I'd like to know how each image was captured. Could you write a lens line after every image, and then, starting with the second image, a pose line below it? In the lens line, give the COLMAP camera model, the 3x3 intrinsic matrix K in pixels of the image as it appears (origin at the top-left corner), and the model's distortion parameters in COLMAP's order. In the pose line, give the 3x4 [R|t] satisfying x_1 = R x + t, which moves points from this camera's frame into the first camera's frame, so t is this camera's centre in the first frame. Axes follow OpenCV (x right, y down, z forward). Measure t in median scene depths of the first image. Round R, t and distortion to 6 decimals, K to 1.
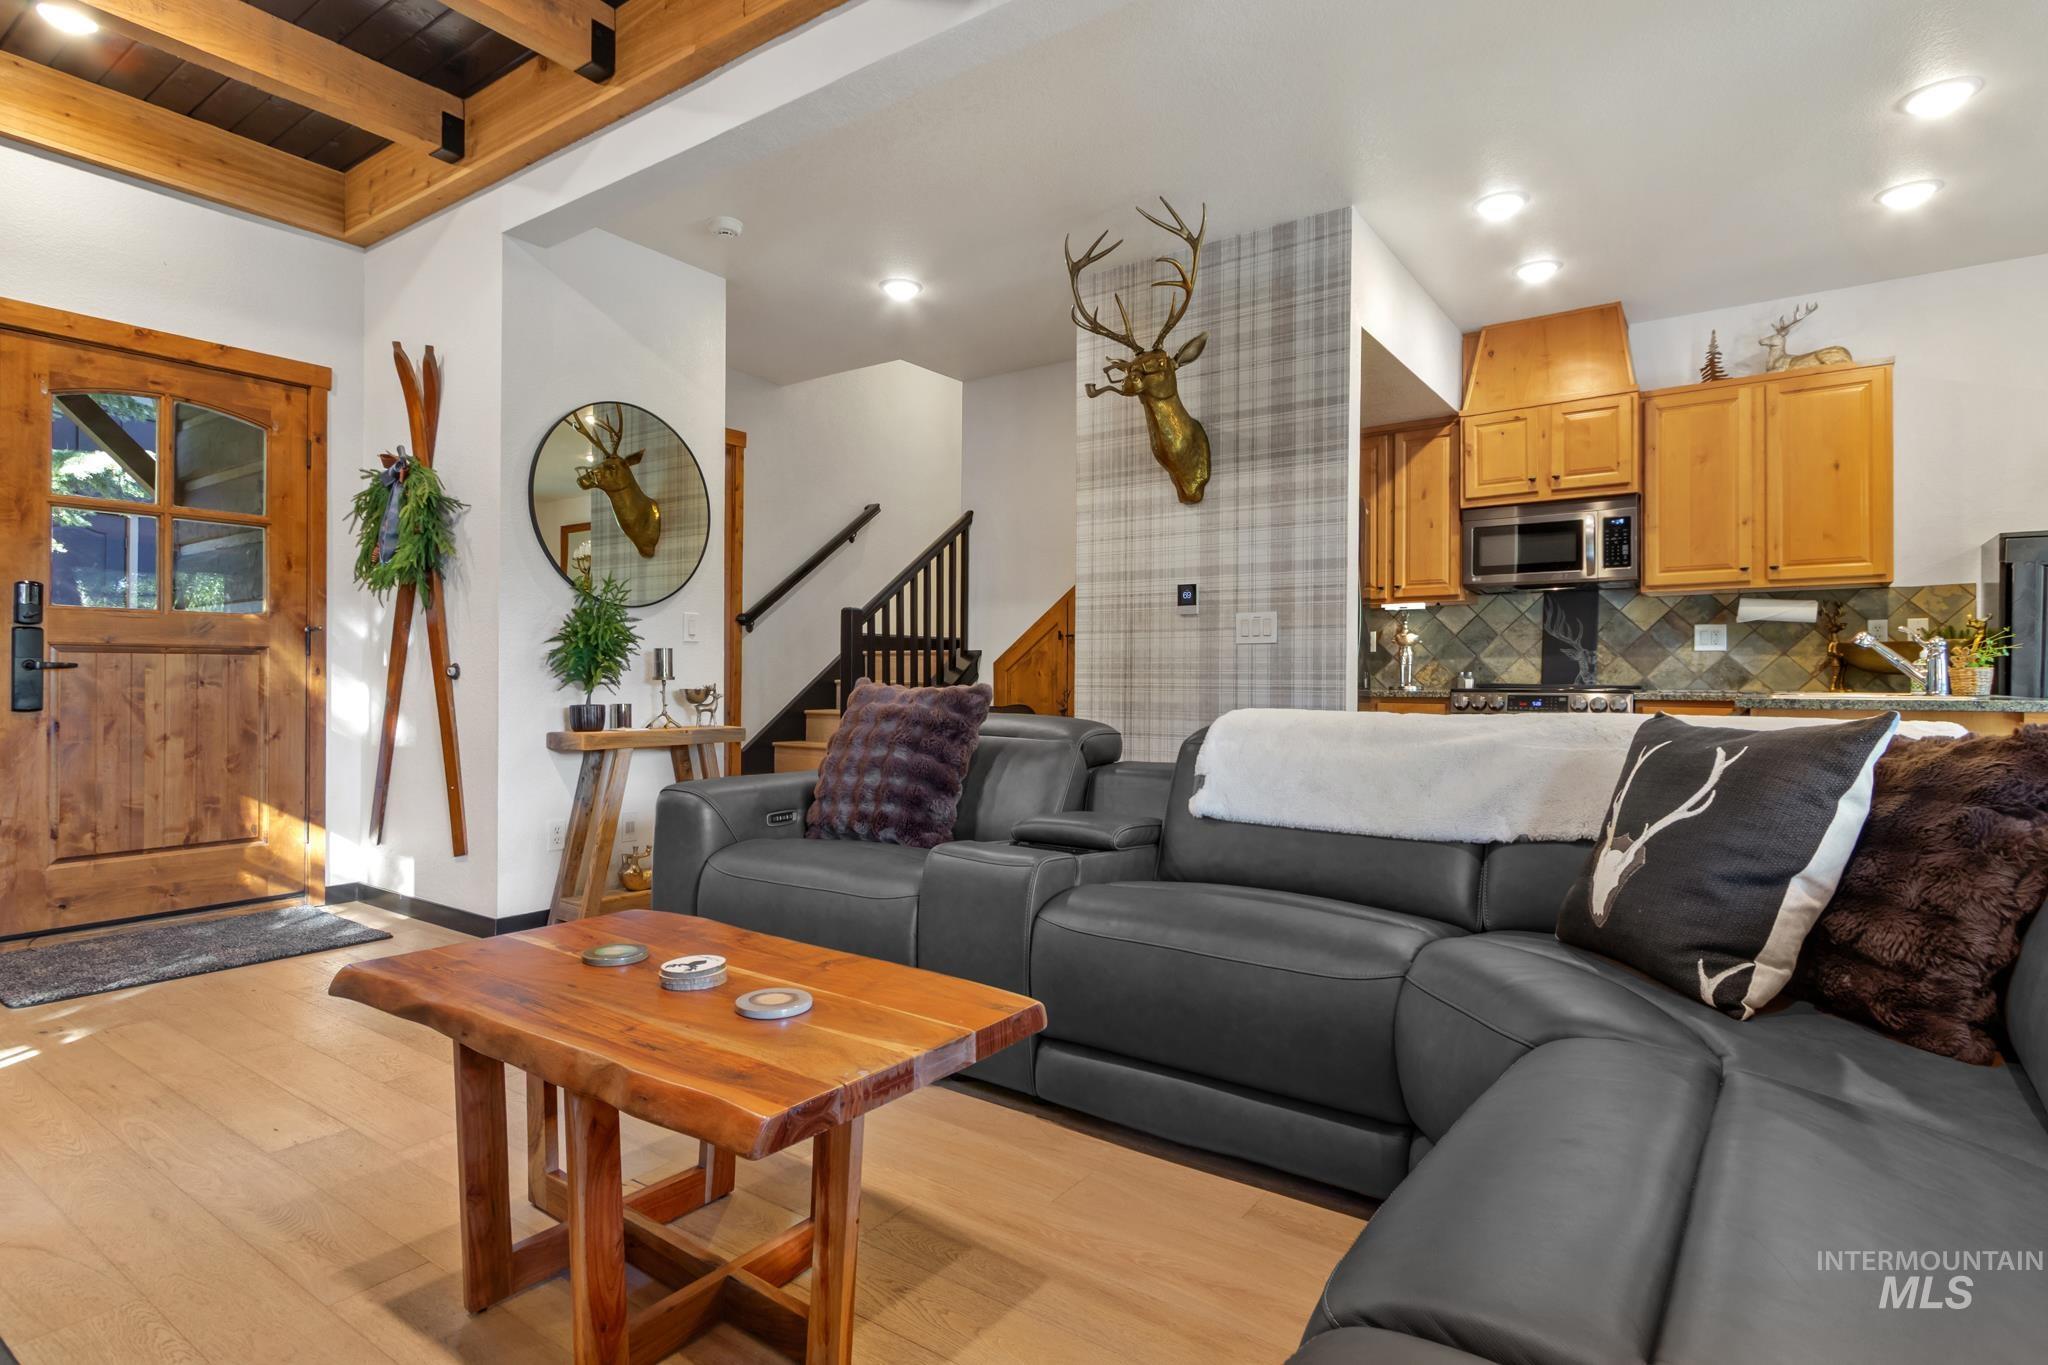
lens RADIAL K [[1056.3, 0, 1009.2], [0, 1056.3, 671.5], [0, 0, 1]] dist [0.016905, -0.003630]
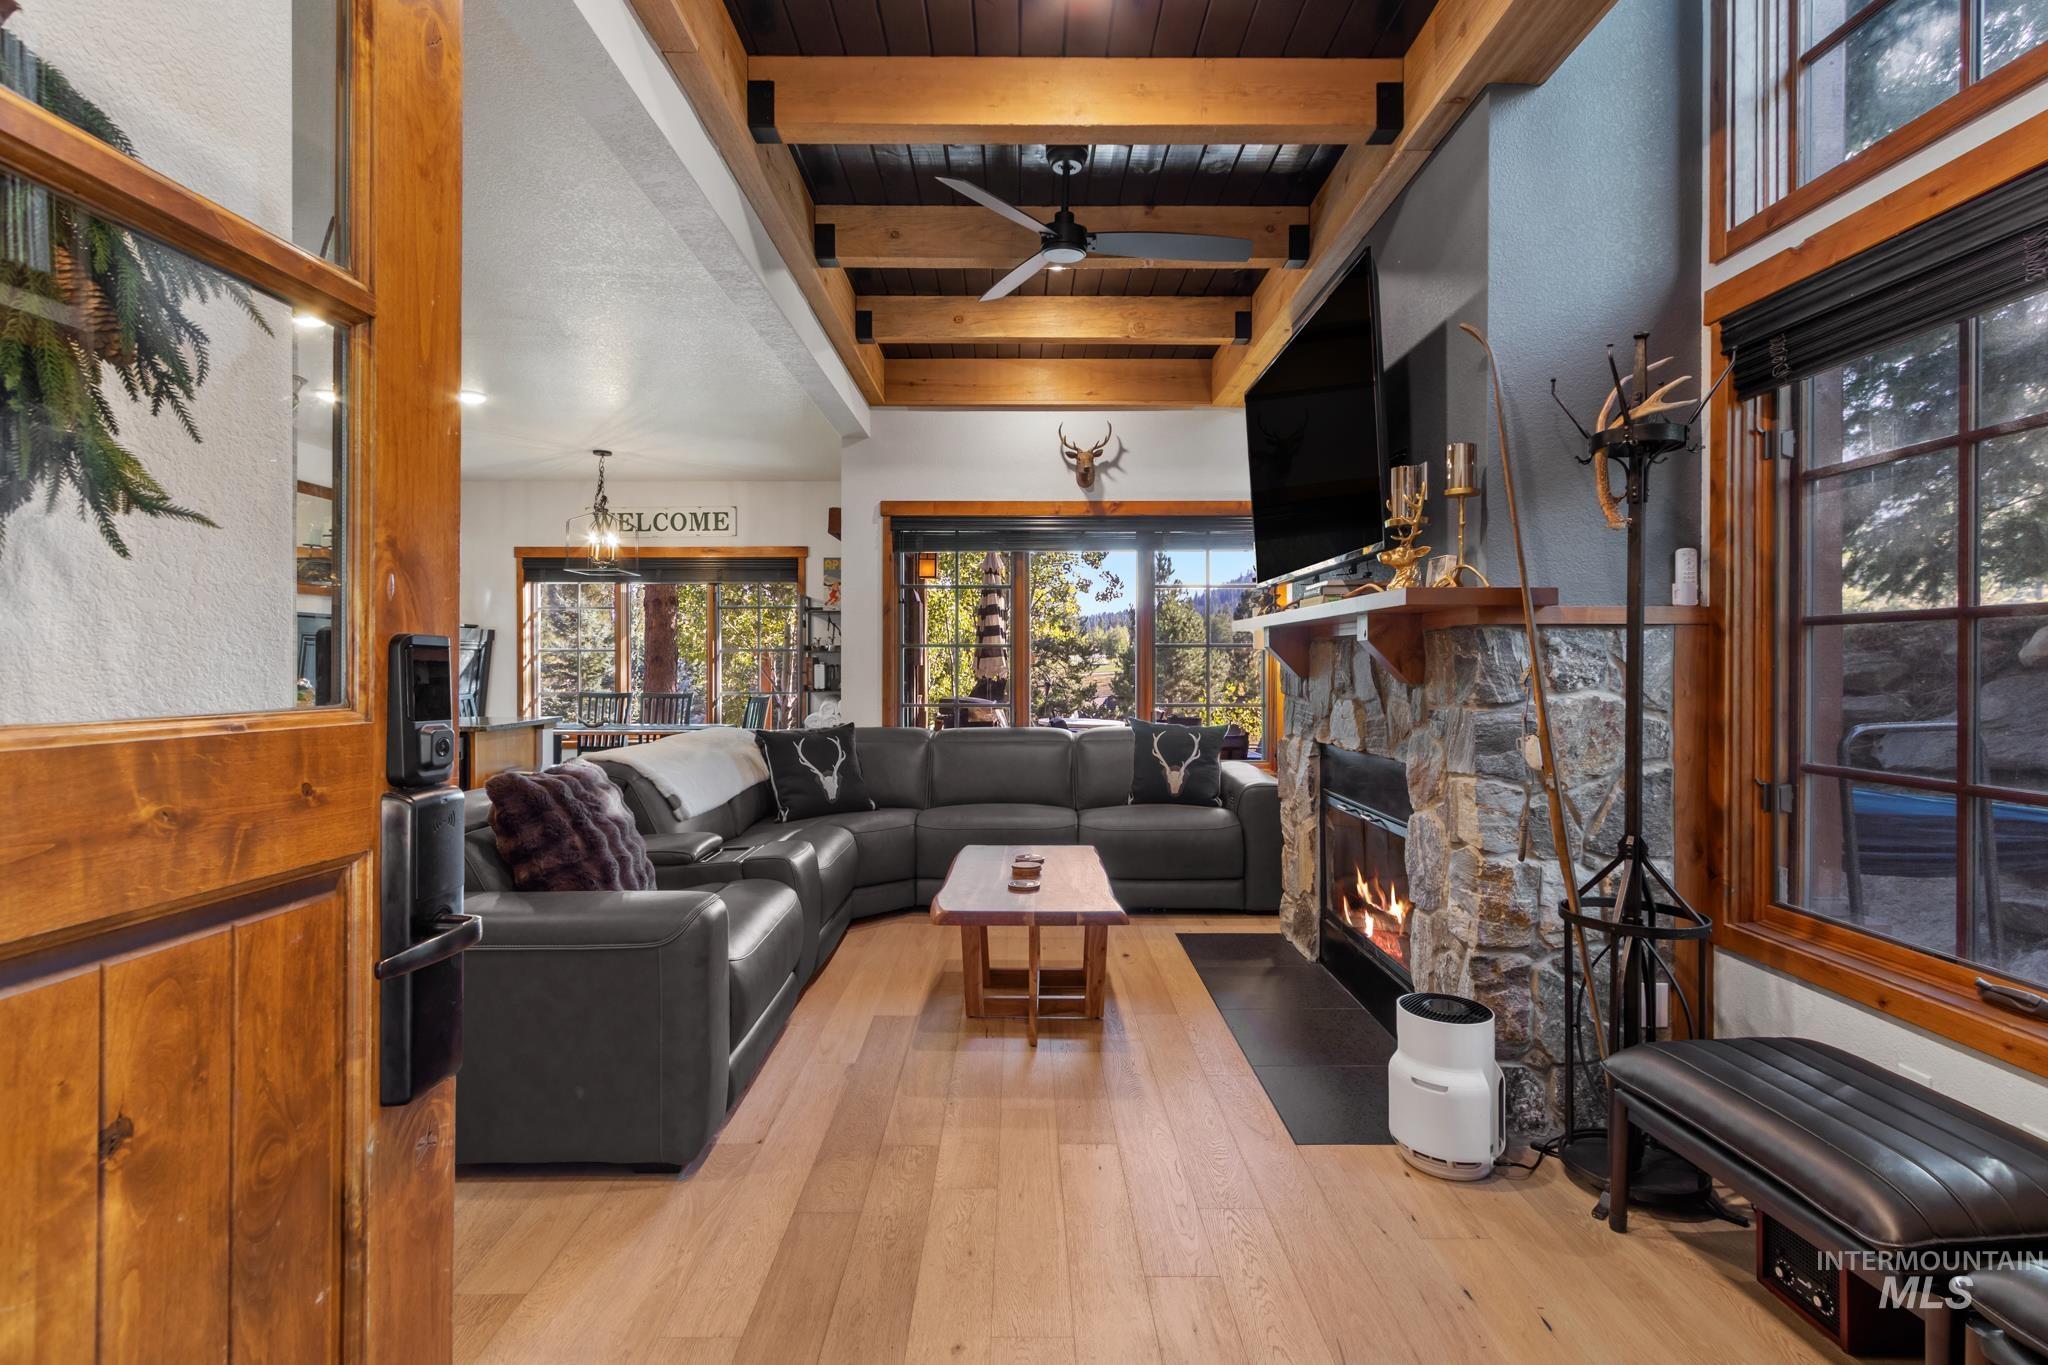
lens RADIAL K [[963.0, 0, 1007.0], [0, 963.0, 667.8], [0, 0, 1]] dist [0.014991, -0.007464]
pose [[-0.578644, -0.010981, 0.815507, -0.804015], [-0.009517, 0.999932, 0.006712, -0.065270], [-0.815525, -0.003877, -0.578709, 0.919759]]
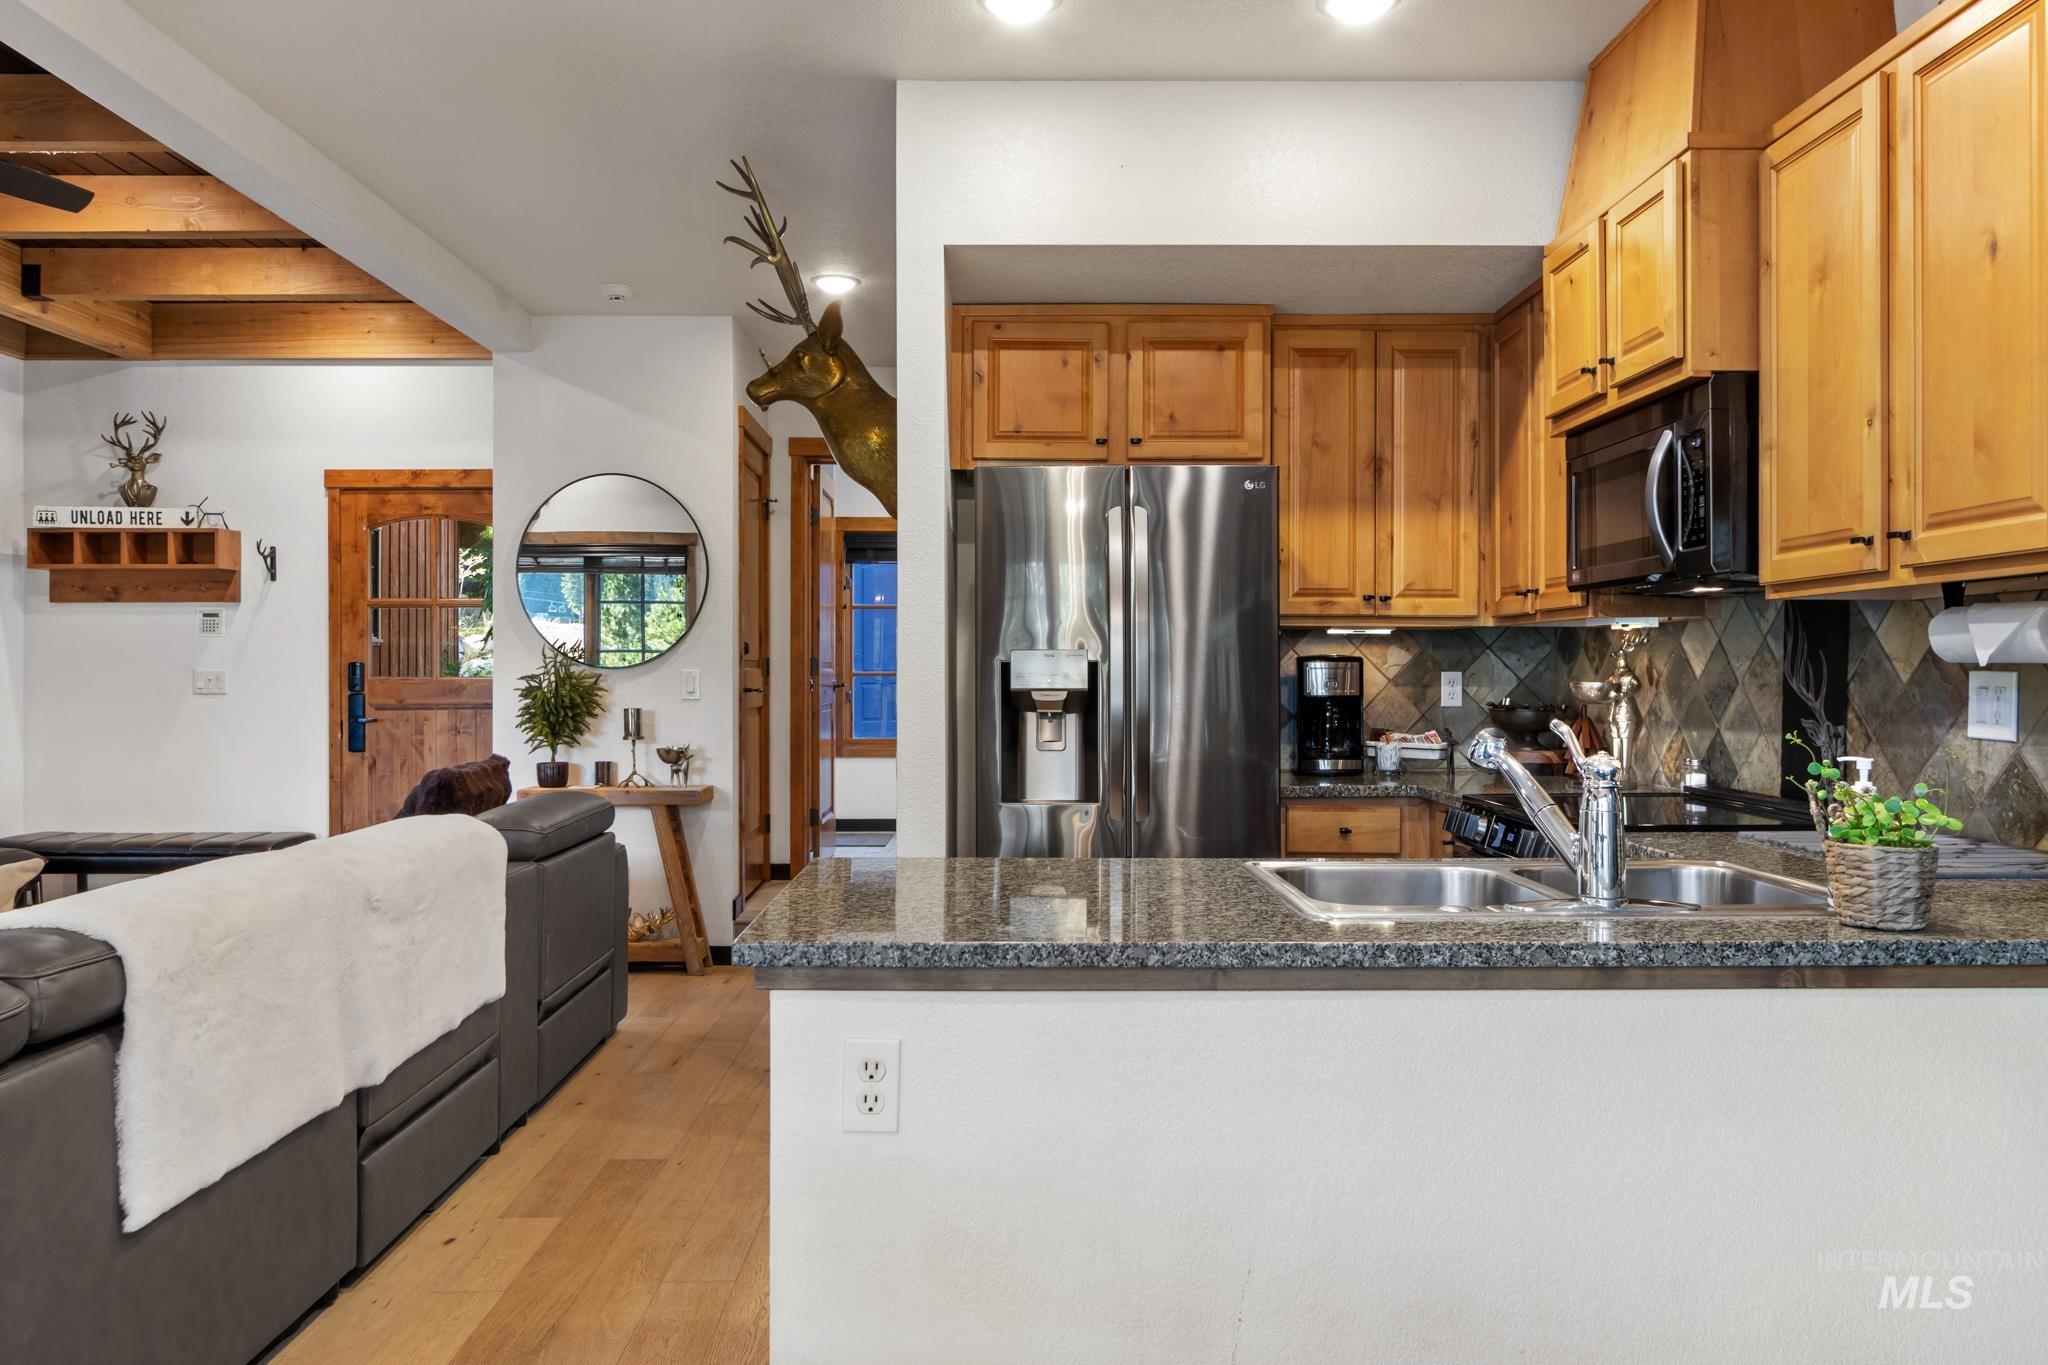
lens RADIAL K [[1444.5, 0, 1038.4], [0, 1444.5, 676.6], [0, 0, 1]] dist [-0.004693, -0.013280]
pose [[0.600748, -0.001612, -0.799437, 1.027884], [0.005477, 0.999983, 0.002099, -0.053626], [0.799420, -0.005639, 0.600746, 0.480658]]
